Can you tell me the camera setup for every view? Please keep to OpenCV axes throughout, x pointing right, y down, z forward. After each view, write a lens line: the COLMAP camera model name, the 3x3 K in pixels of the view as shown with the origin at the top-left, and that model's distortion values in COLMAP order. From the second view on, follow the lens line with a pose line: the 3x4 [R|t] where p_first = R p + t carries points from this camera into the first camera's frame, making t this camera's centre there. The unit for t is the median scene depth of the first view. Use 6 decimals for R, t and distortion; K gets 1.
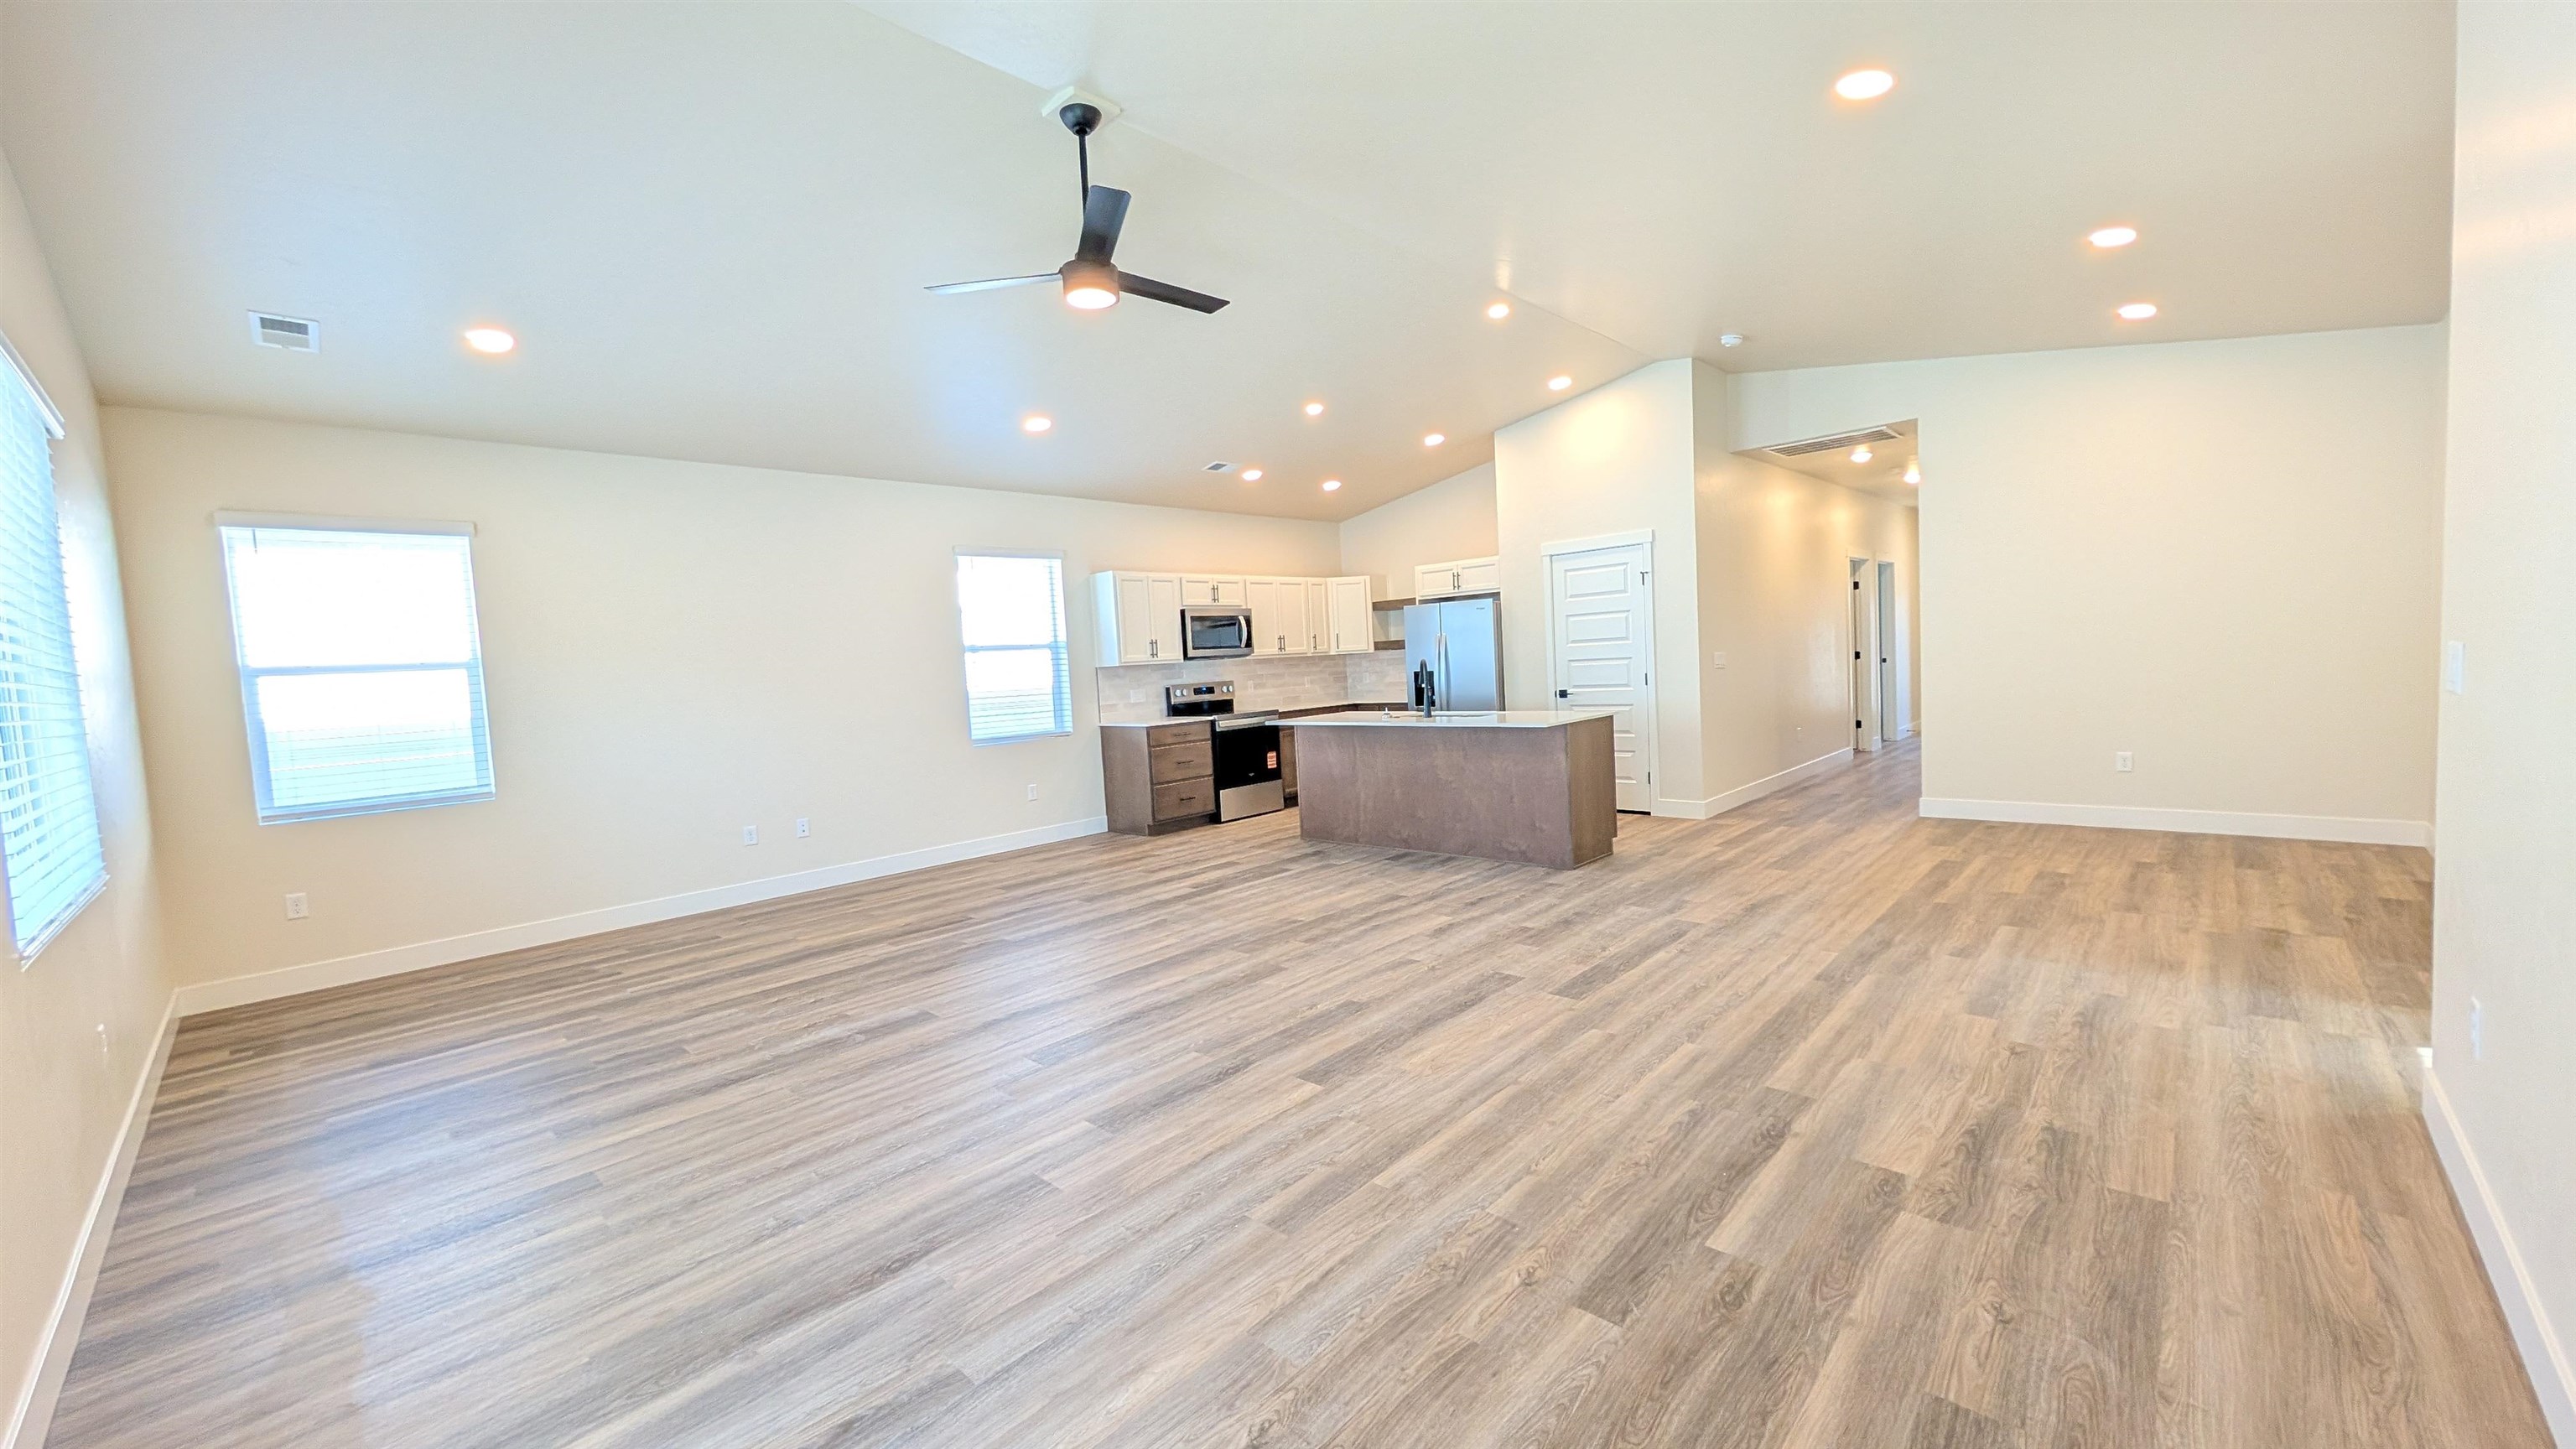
lens RADIAL K [[975.8, 0, 1284.2], [0, 975.8, 730.3], [0, 0, 1]] dist [0.001781, 0.000178]
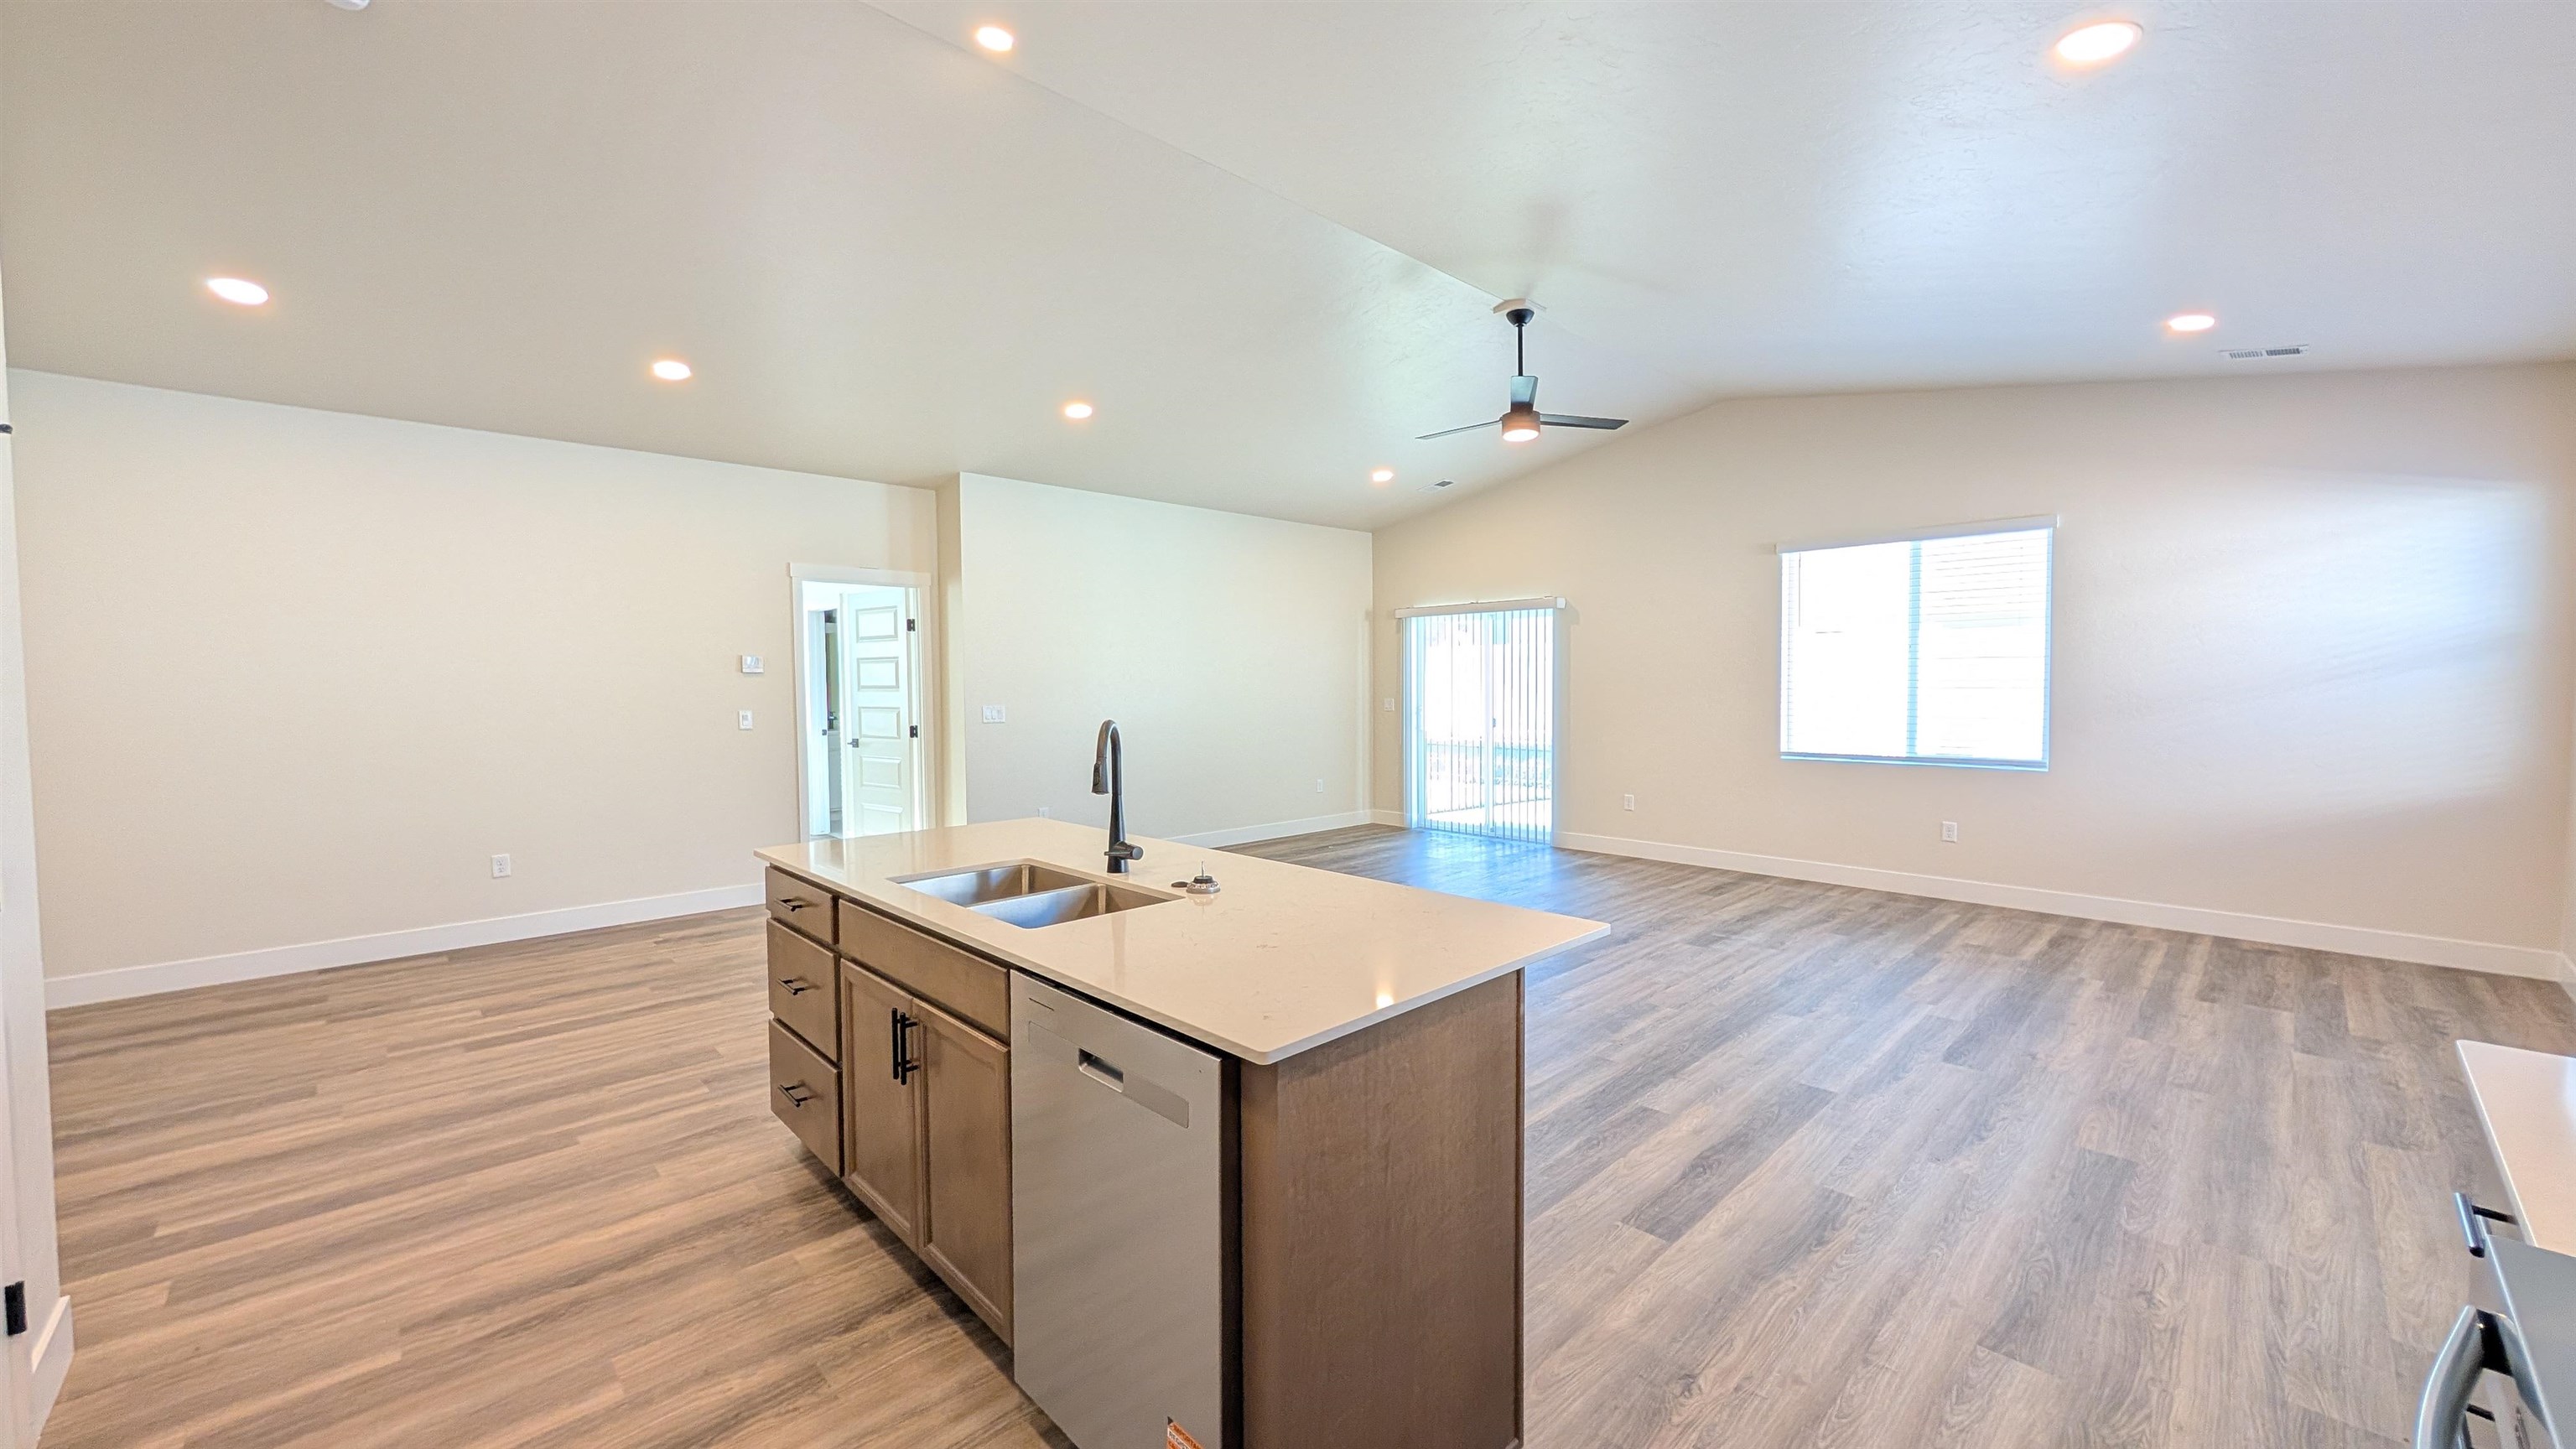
lens RADIAL K [[975.8, 0, 1292.3], [0, 975.8, 723.2], [0, 0, 1]] dist [0.001781, 0.000178]
pose [[-0.997212, 0.058512, 0.046317, 0.074933], [0.063233, 0.992133, 0.108046, -0.138681], [-0.039630, 0.110674, -0.993066, 1.810225]]
